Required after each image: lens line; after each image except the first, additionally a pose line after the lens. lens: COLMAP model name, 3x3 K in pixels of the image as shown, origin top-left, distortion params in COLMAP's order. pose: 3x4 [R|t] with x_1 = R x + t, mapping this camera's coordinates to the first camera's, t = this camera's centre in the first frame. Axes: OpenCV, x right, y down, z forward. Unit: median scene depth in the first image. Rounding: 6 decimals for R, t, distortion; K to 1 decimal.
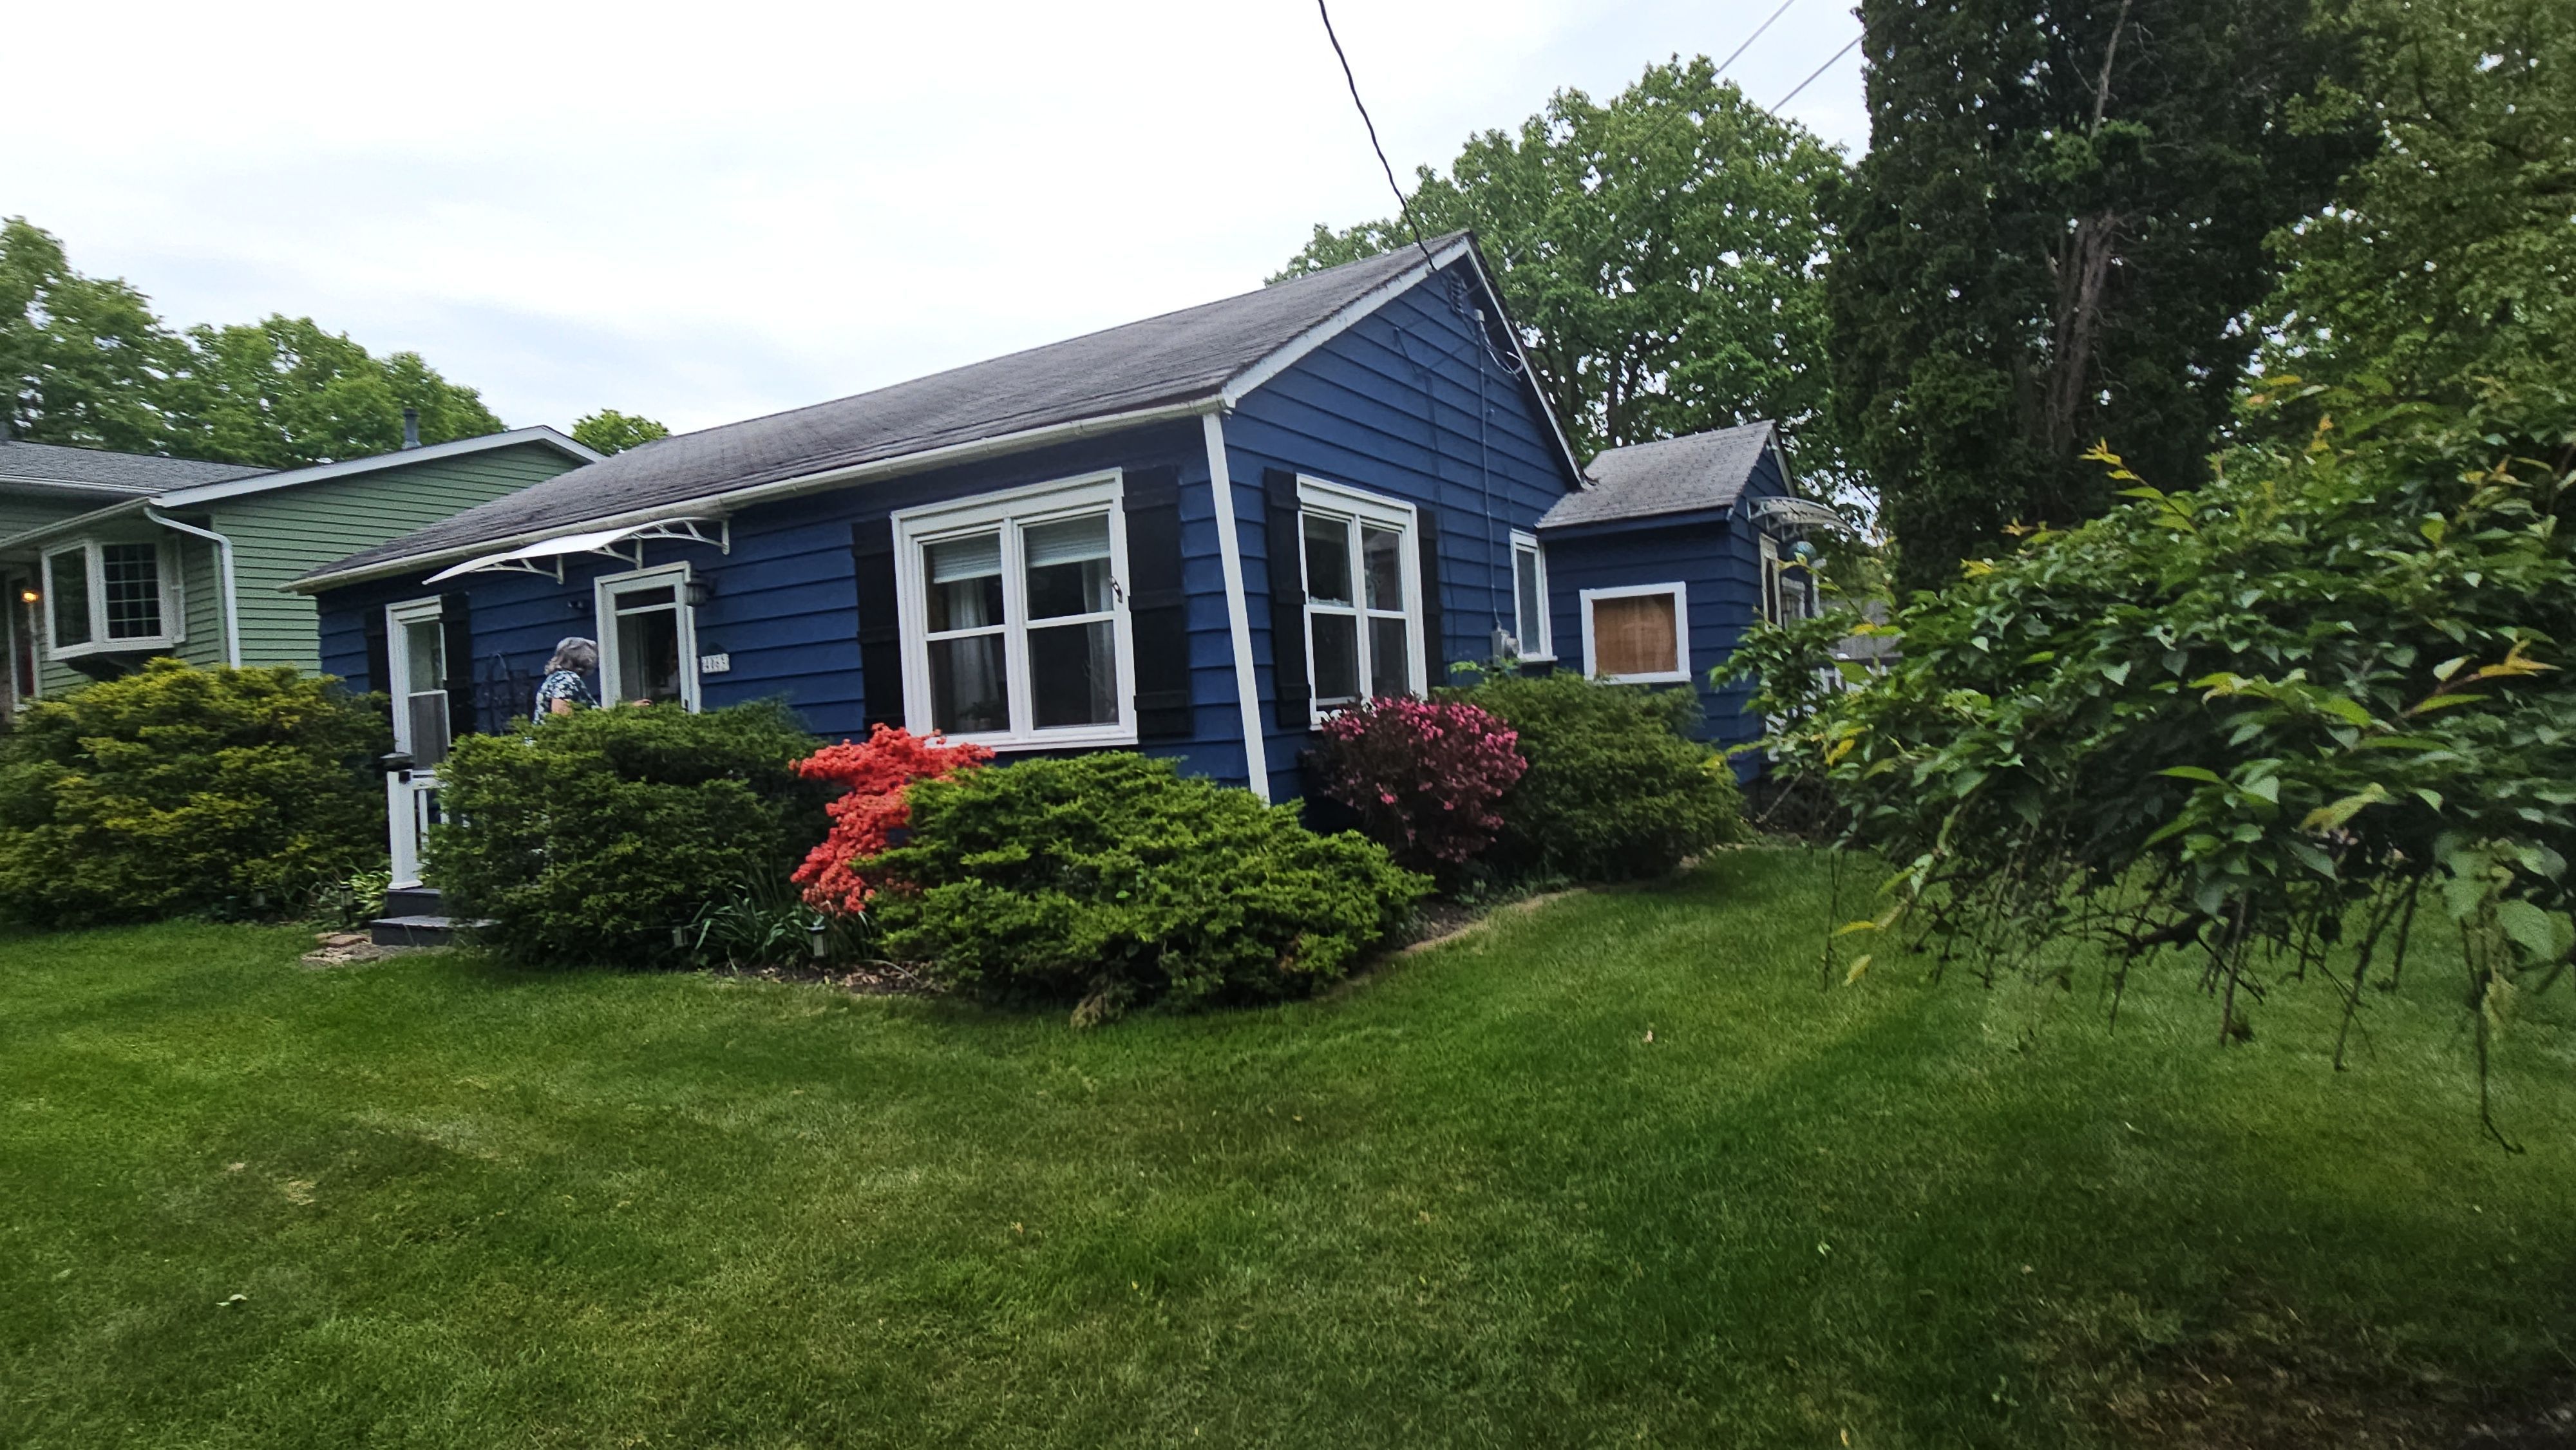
lens RADIAL K [[1308.1, 0, 1298.5], [0, 1308.1, 717.6], [0, 0, 1]] dist [0.008901, 0.000450]
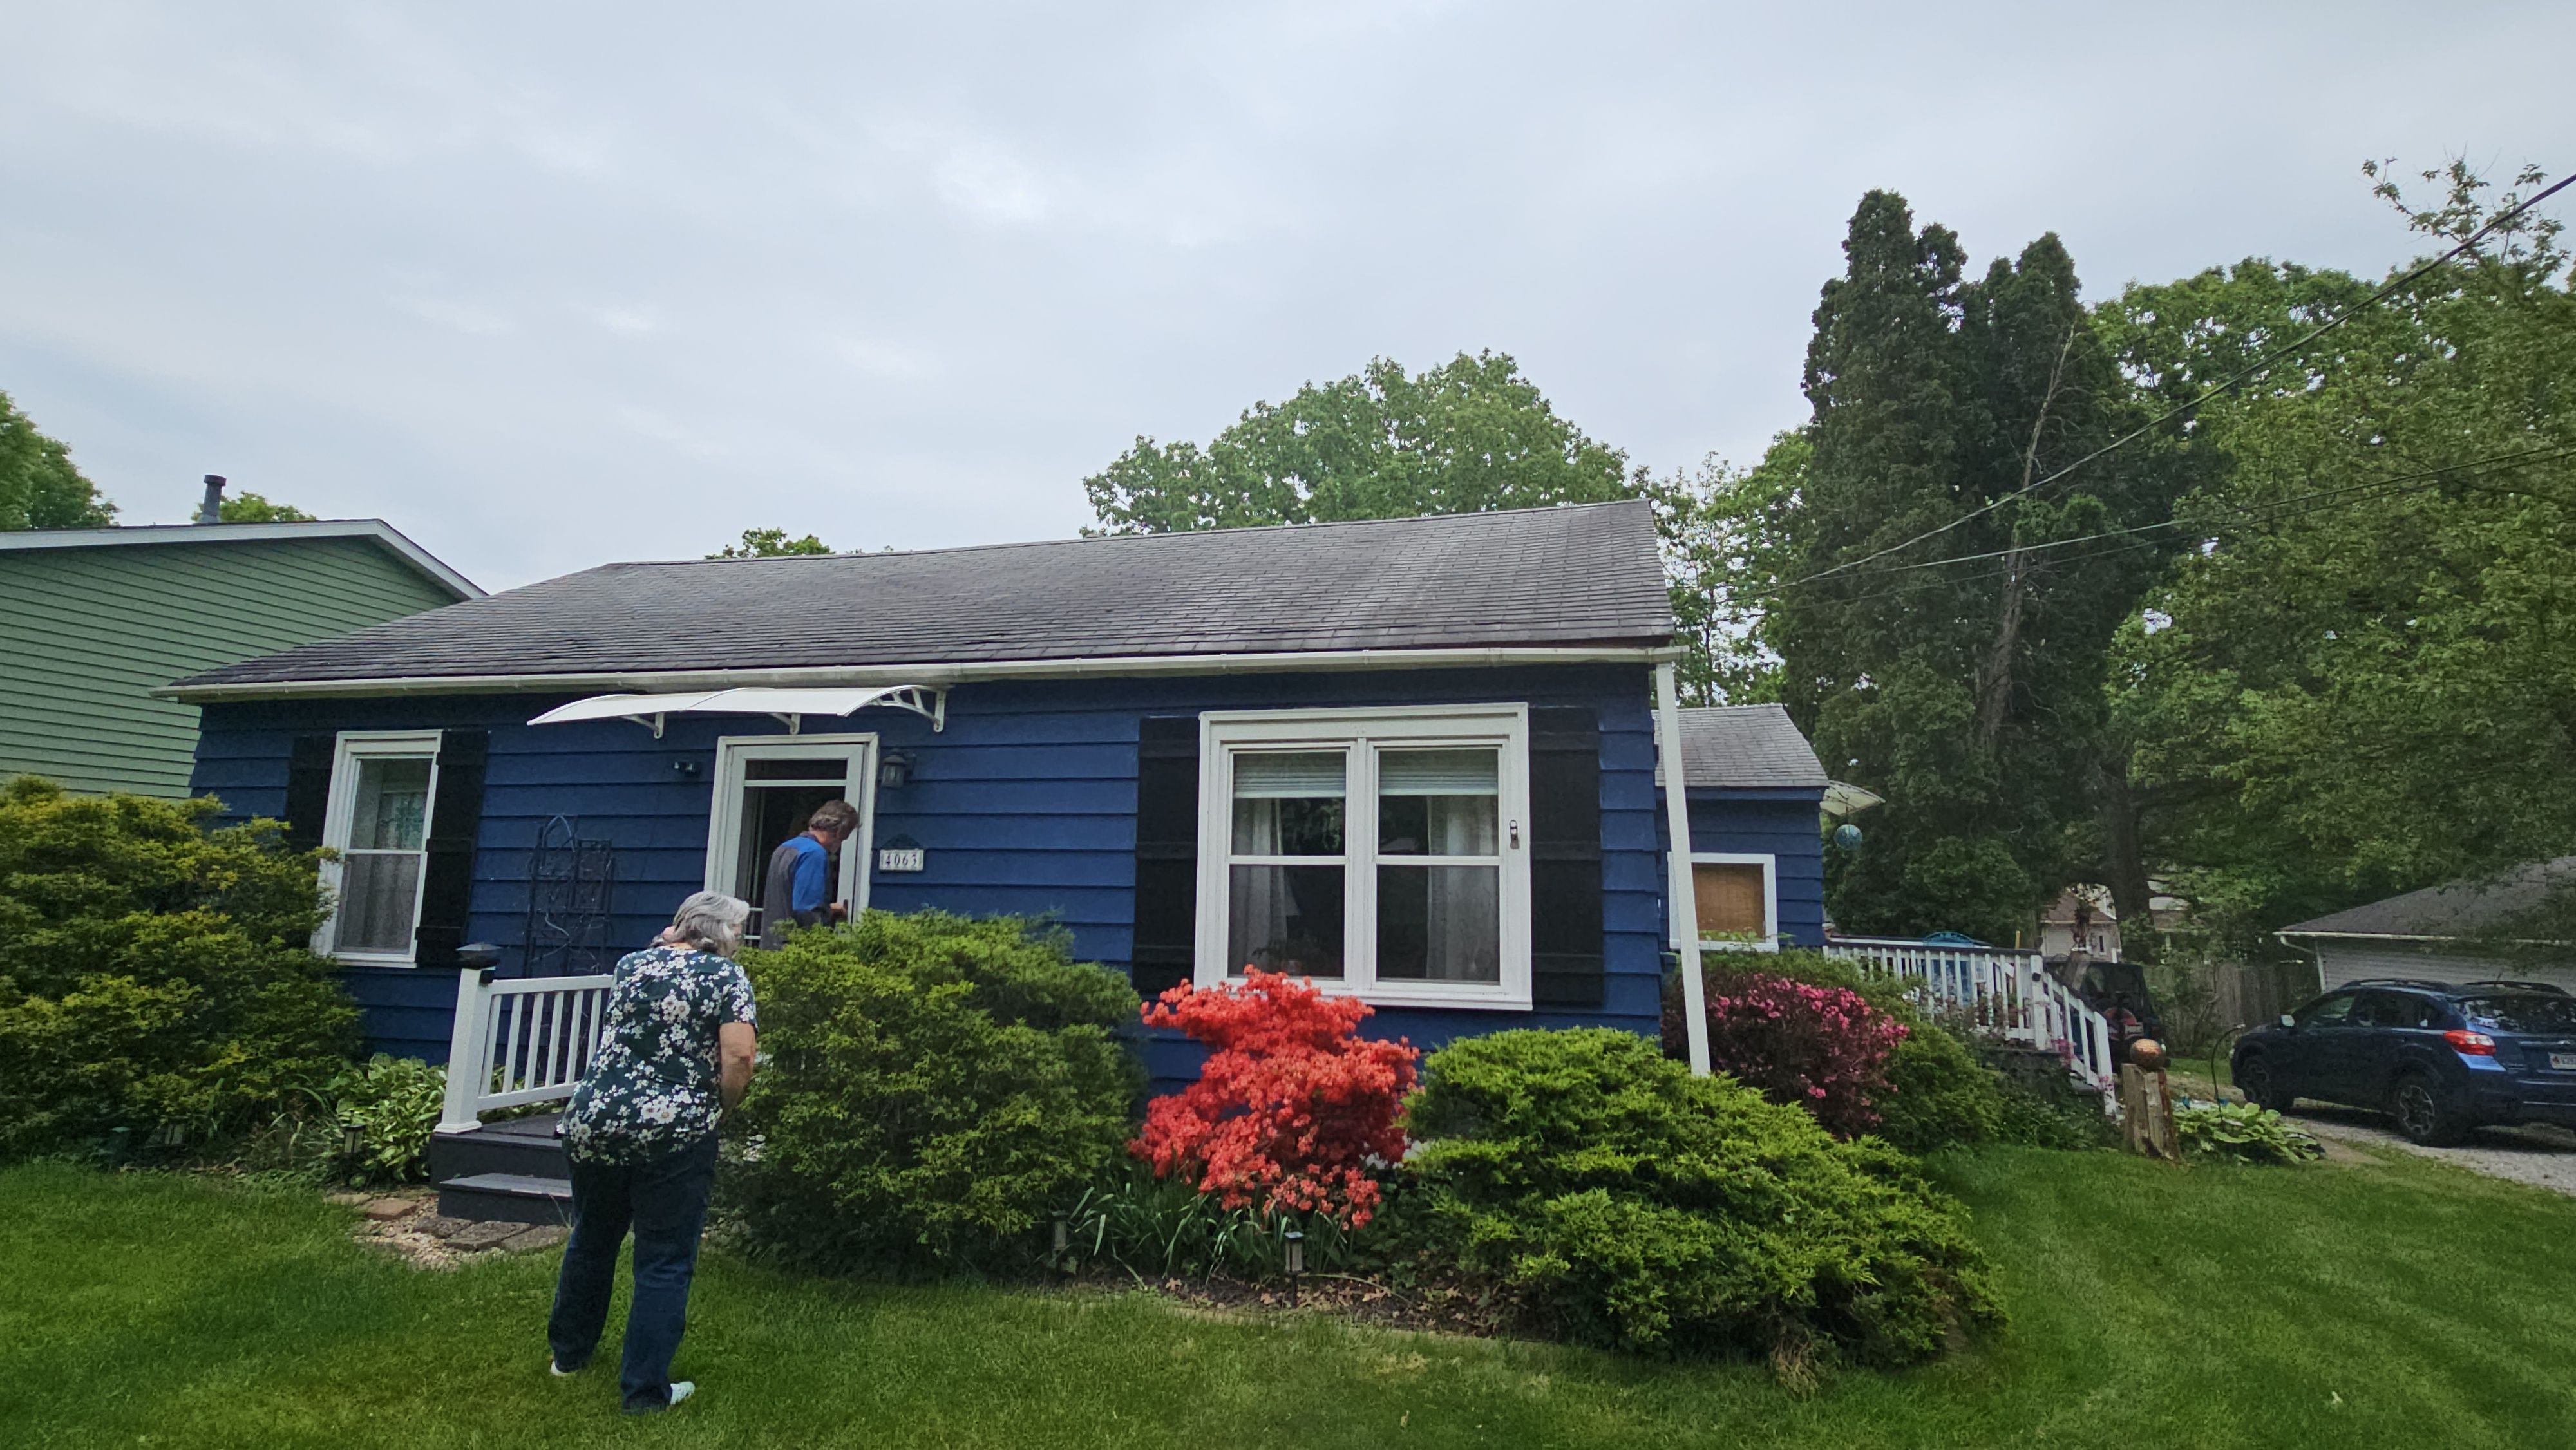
lens RADIAL K [[1308.1, 0, 1288.5], [0, 1308.1, 710.3], [0, 0, 1]] dist [0.008901, 0.000450]
pose [[0.960466, 0.120540, 0.250947, -0.423369], [-0.078419, 0.982045, -0.171578, -0.011261], [-0.267124, 0.145115, 0.952673, 0.133399]]
